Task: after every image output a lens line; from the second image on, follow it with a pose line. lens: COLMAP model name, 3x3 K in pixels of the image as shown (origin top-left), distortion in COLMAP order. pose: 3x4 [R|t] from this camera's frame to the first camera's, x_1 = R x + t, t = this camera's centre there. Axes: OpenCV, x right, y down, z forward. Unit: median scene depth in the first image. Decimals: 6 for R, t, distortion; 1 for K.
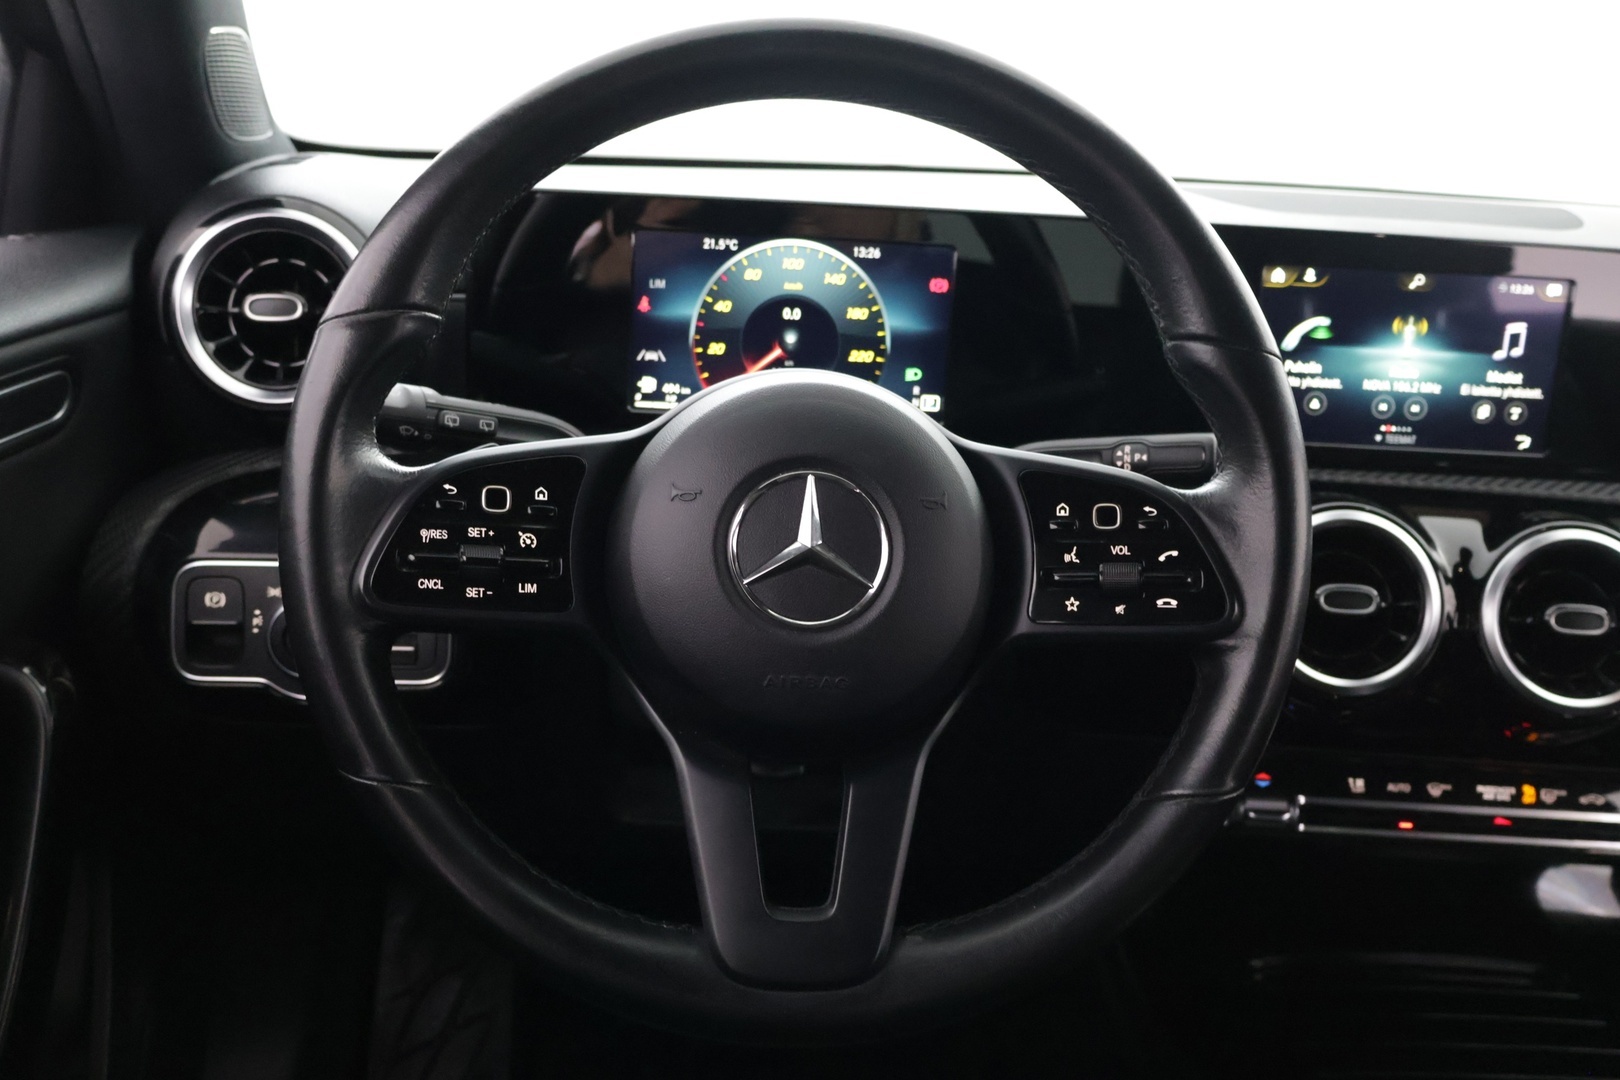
lens RADIAL K [[1574.0, 0, 803.7], [0, 1574.0, 536.7], [0, 0, 1]] dist [0.014013, 0.000000]
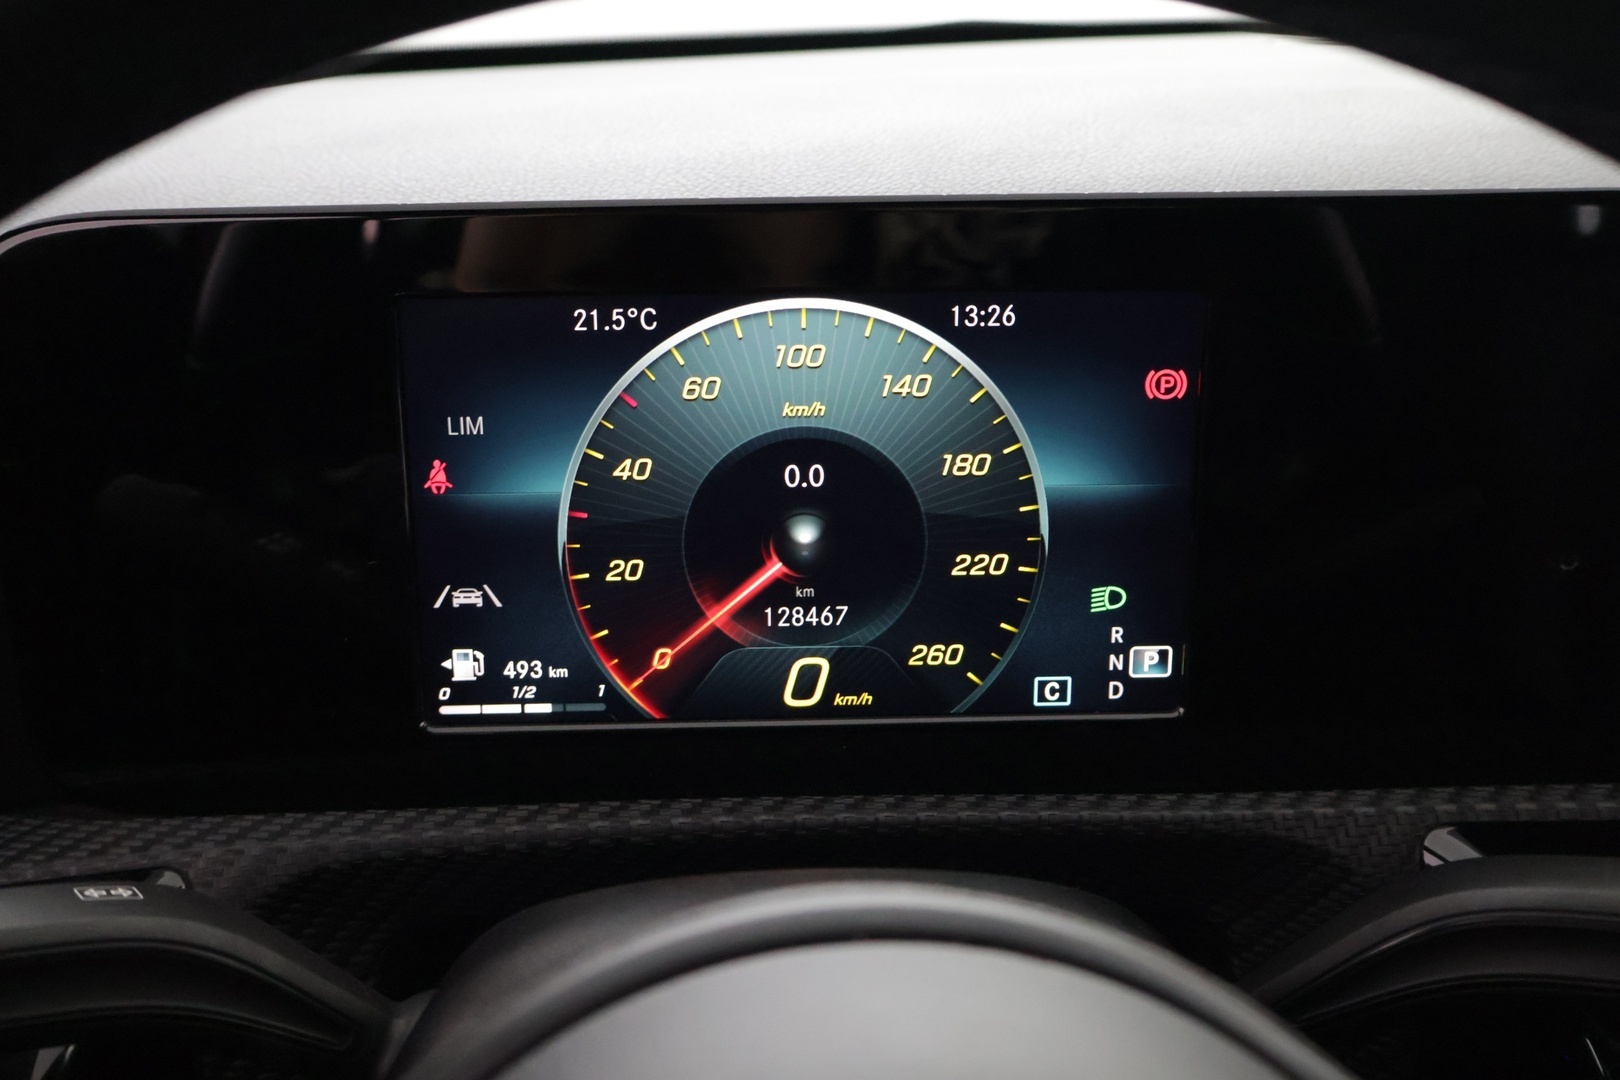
lens RADIAL K [[1773.2, 0, 809.3], [0, 1773.2, 541.4], [0, 0, 1]] dist [-0.057534, 0.000000]
pose [[0.998178, -0.058727, -0.013813, -0.000991], [0.059546, 0.995828, 0.069150, -0.156587], [0.009694, -0.069847, 0.997511, 0.547307]]
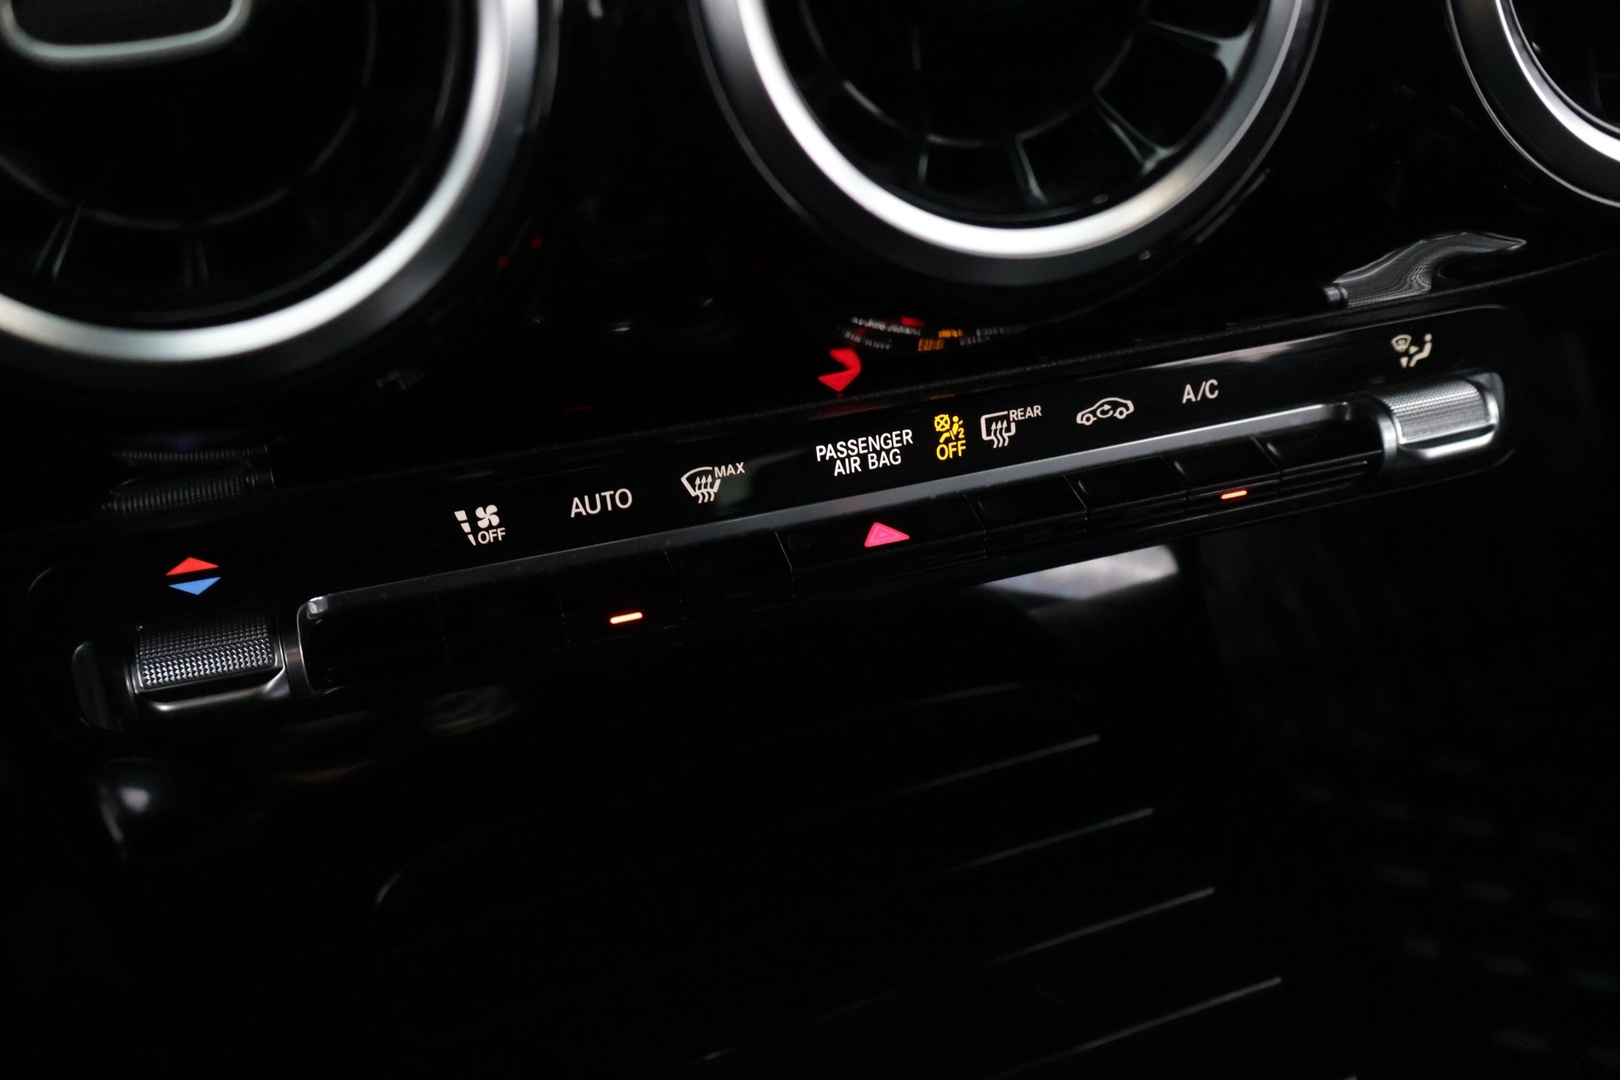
lens RADIAL K [[1701.3, 0, 815.7], [0, 1701.3, 539.2], [0, 0, 1]] dist [0.009403, 0.000000]
pose [[0.938301, -0.242327, 0.246717, 0.332293], [0.124824, 0.902653, 0.411869, 0.019793], [-0.322506, -0.355661, 0.877209, 0.666533]]
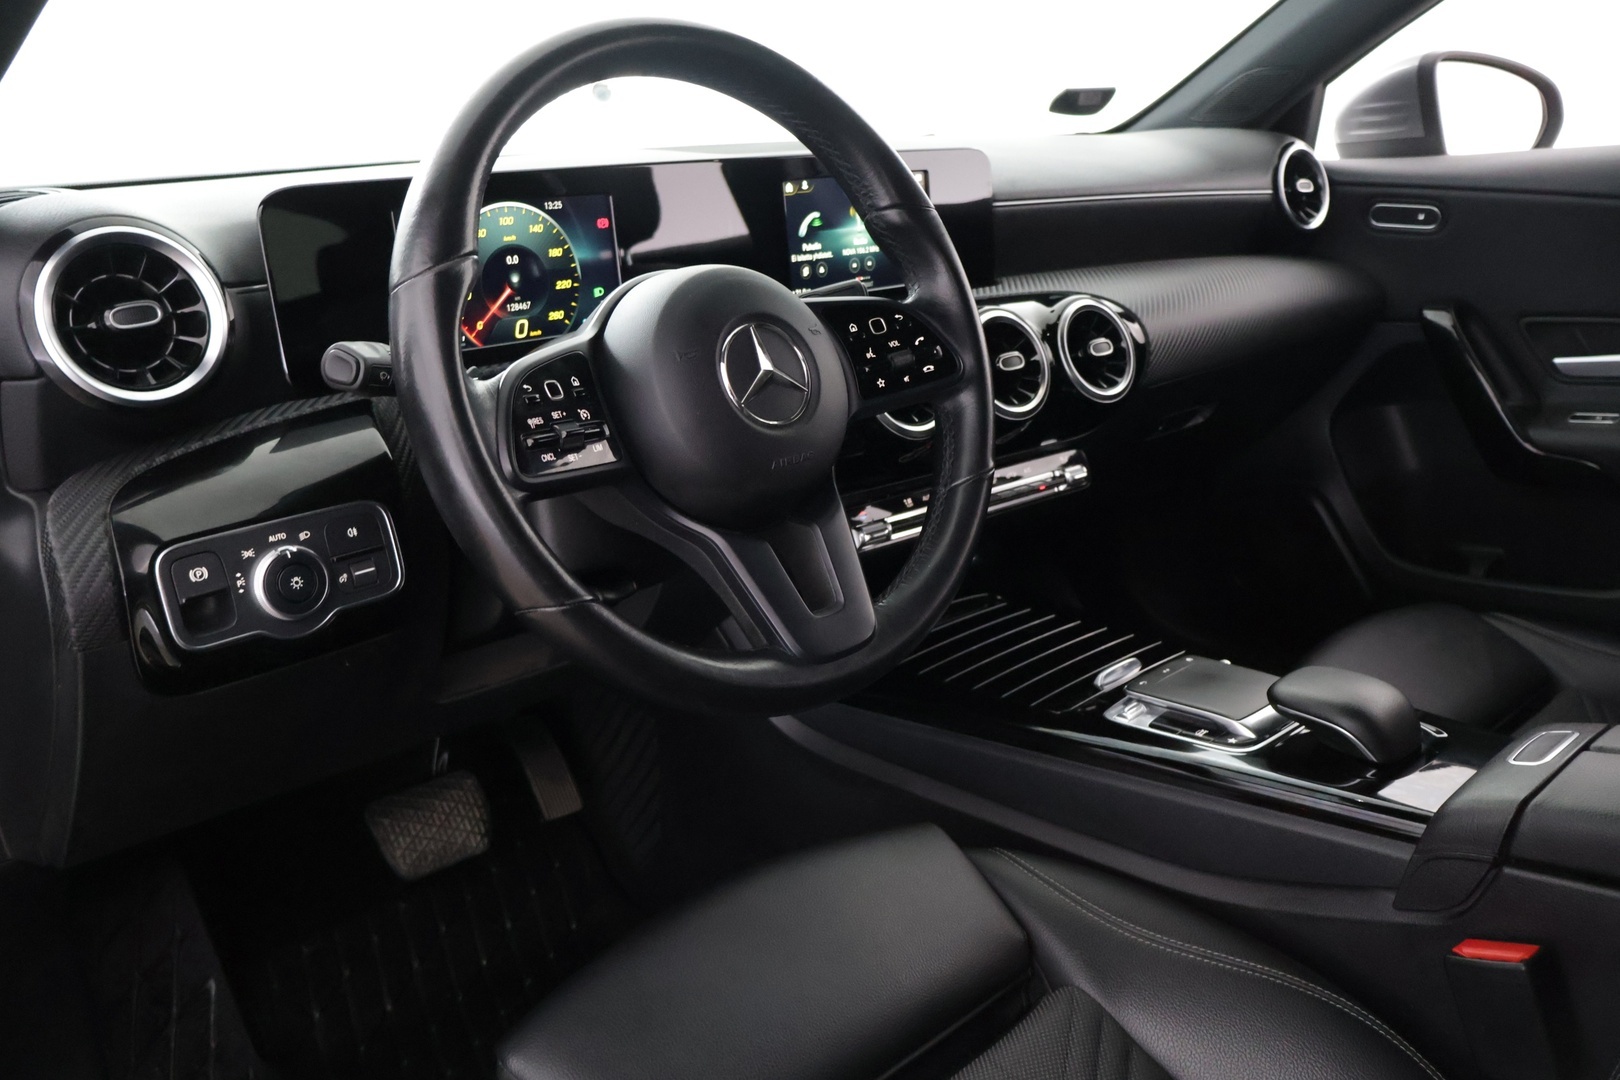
lens RADIAL K [[1380.0, 0, 805.6], [0, 1380.0, 539.3], [0, 0, 1]] dist [0.002300, 0.000502]
pose [[0.757083, -0.268060, 0.595793, -0.564001], [0.256879, 0.960636, 0.105791, 0.020981], [-0.600699, 0.072954, 0.796140, -0.030261]]
